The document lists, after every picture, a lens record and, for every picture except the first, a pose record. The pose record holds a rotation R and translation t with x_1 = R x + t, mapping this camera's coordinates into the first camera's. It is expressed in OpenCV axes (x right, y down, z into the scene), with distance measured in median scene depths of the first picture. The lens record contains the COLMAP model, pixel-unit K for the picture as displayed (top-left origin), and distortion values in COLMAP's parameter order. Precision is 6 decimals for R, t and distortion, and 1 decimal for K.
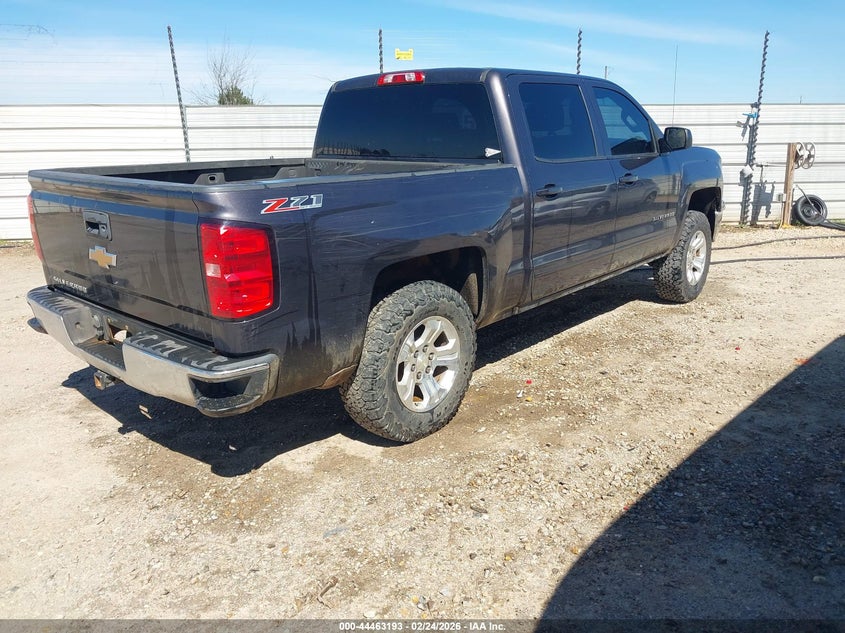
lens RADIAL K [[653.6, 0, 433.2], [0, 653.6, 316.2], [0, 0, 1]] dist [-0.002825, -0.004122]
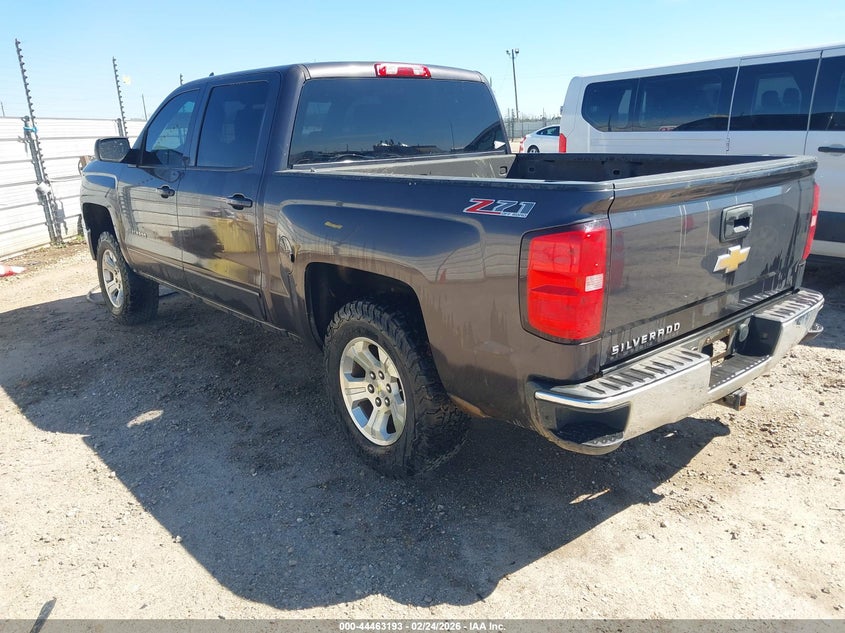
lens RADIAL K [[653.6, 0, 433.2], [0, 653.6, 316.2], [0, 0, 1]] dist [-0.002825, -0.004122]
pose [[0.164685, -0.277731, 0.946438, -1.009871], [0.308003, 0.926037, 0.218151, -0.237978], [-0.937023, 0.255580, 0.238046, 0.843306]]
